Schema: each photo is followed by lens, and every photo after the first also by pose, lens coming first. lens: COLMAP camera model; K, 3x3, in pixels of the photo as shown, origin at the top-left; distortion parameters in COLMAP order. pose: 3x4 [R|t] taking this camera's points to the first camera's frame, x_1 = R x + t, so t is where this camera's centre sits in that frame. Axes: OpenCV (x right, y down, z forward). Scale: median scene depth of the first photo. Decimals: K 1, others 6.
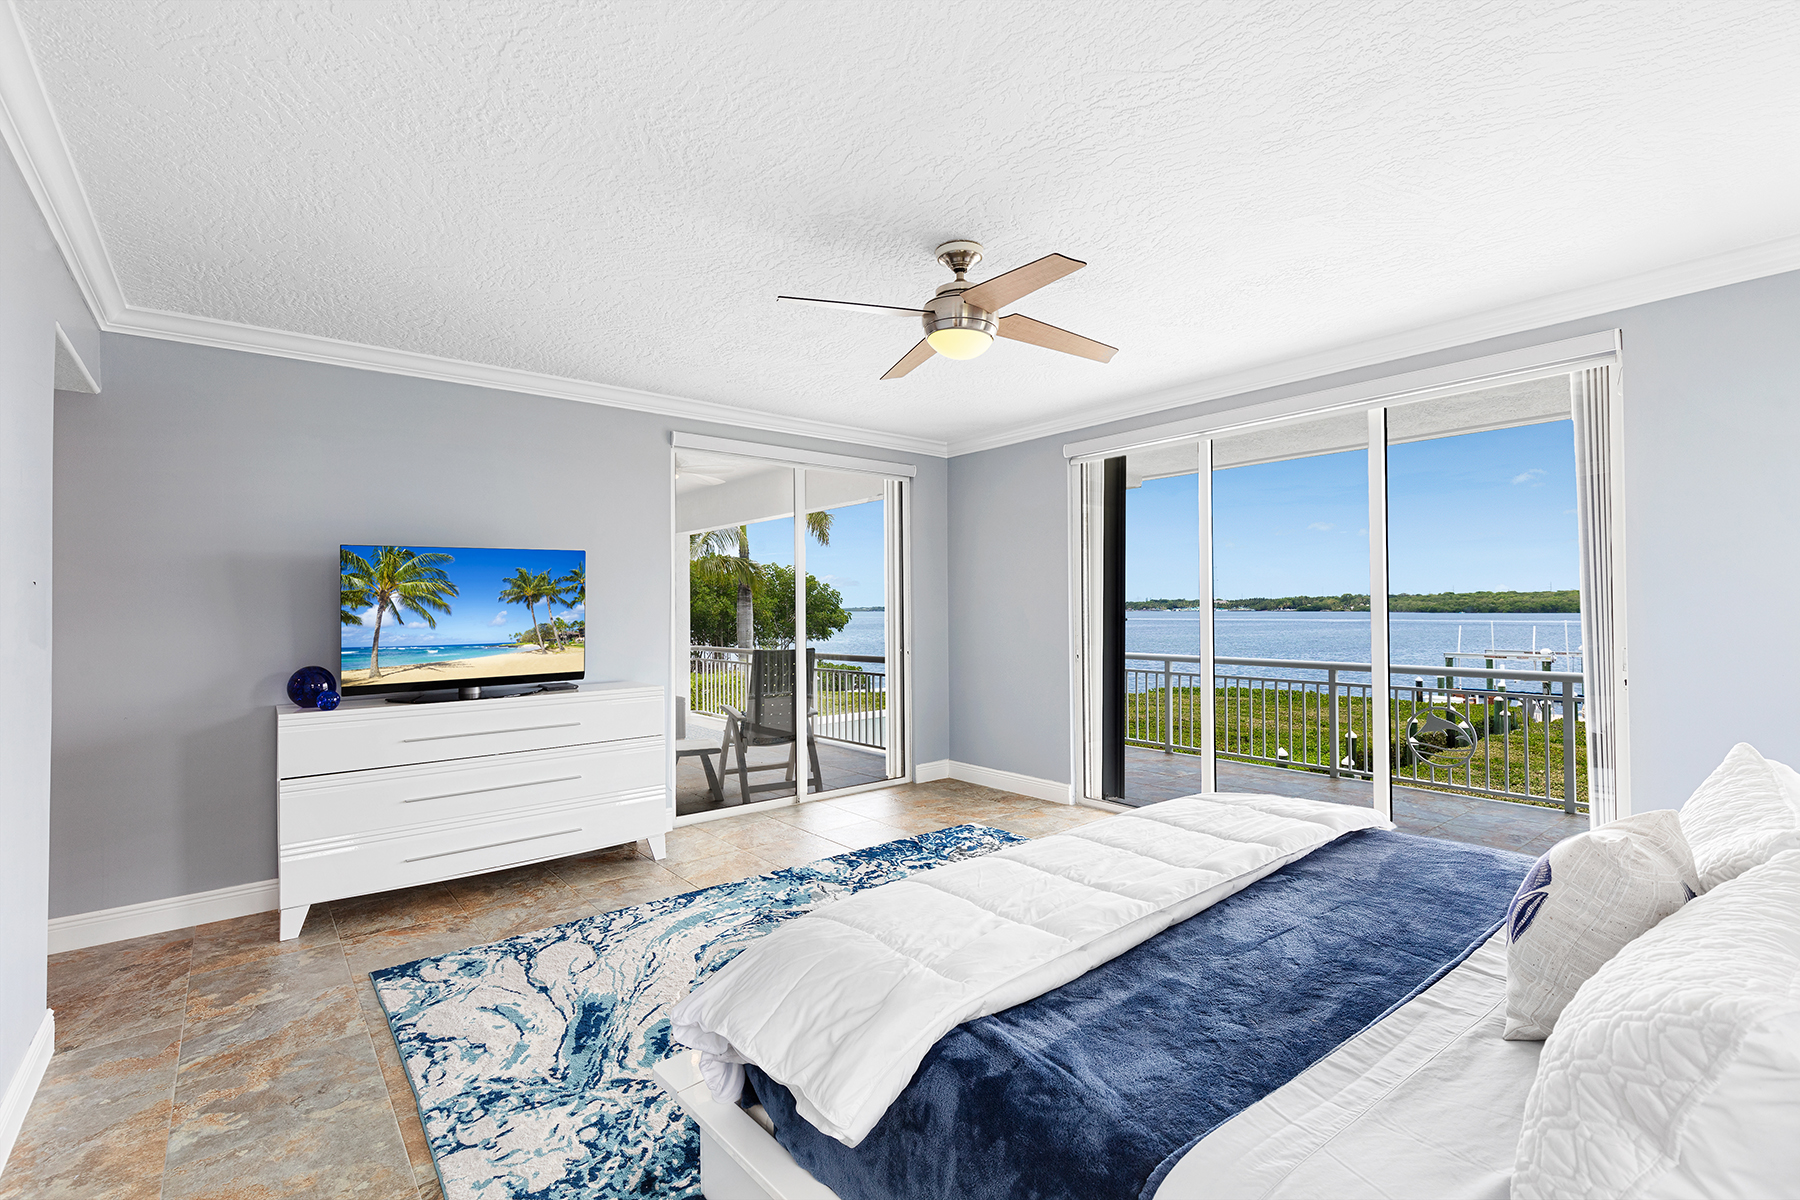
lens RADIAL K [[793.2, 0, 900.0], [0, 793.2, 600.0], [0, 0, 1]] dist [0.001249, 0.000160]
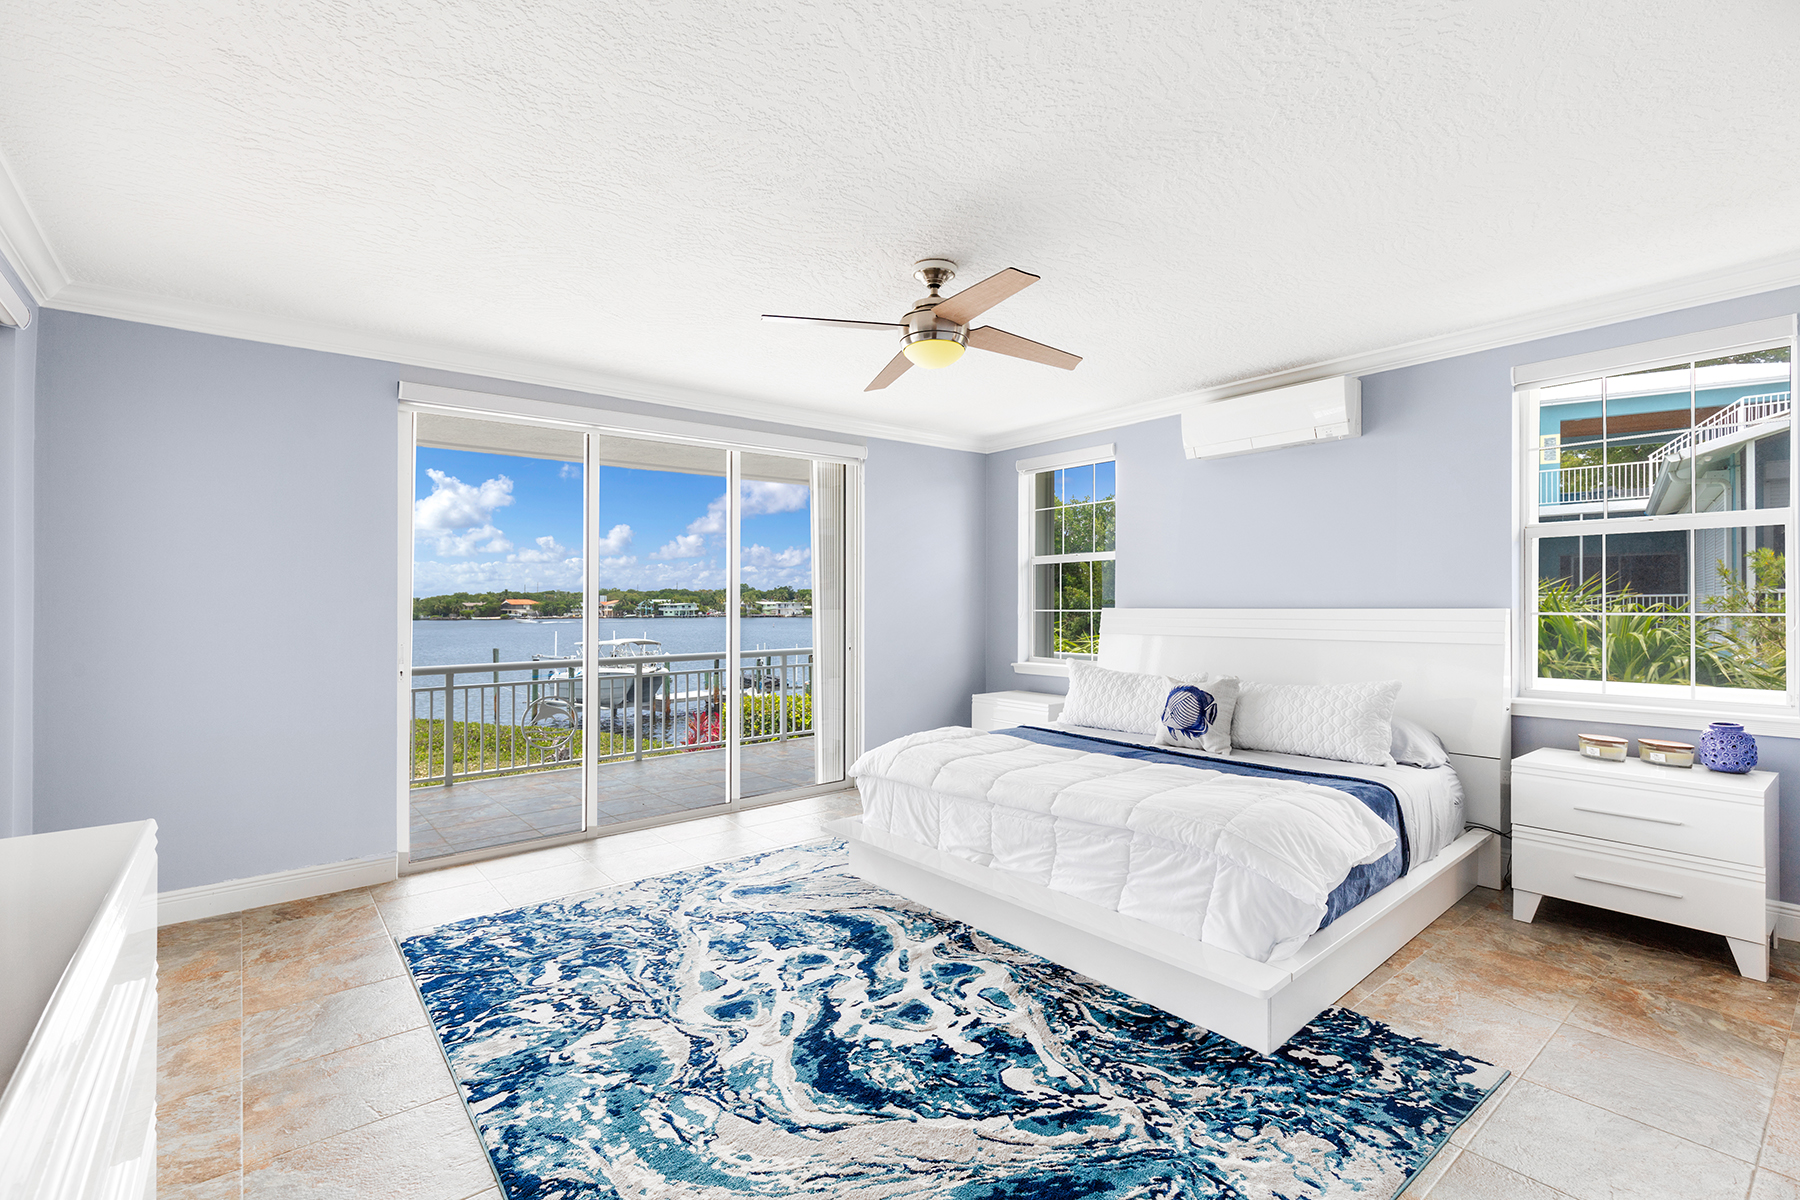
lens RADIAL K [[810.2, 0, 900.0], [0, 810.2, 600.0], [0, 0, 1]] dist [-0.008540, -0.000021]
pose [[0.023427, 0.008176, 0.999692, -0.729235], [0.007360, 0.999938, -0.008351, 0.014251], [-0.999698, 0.007553, 0.023365, 0.729229]]
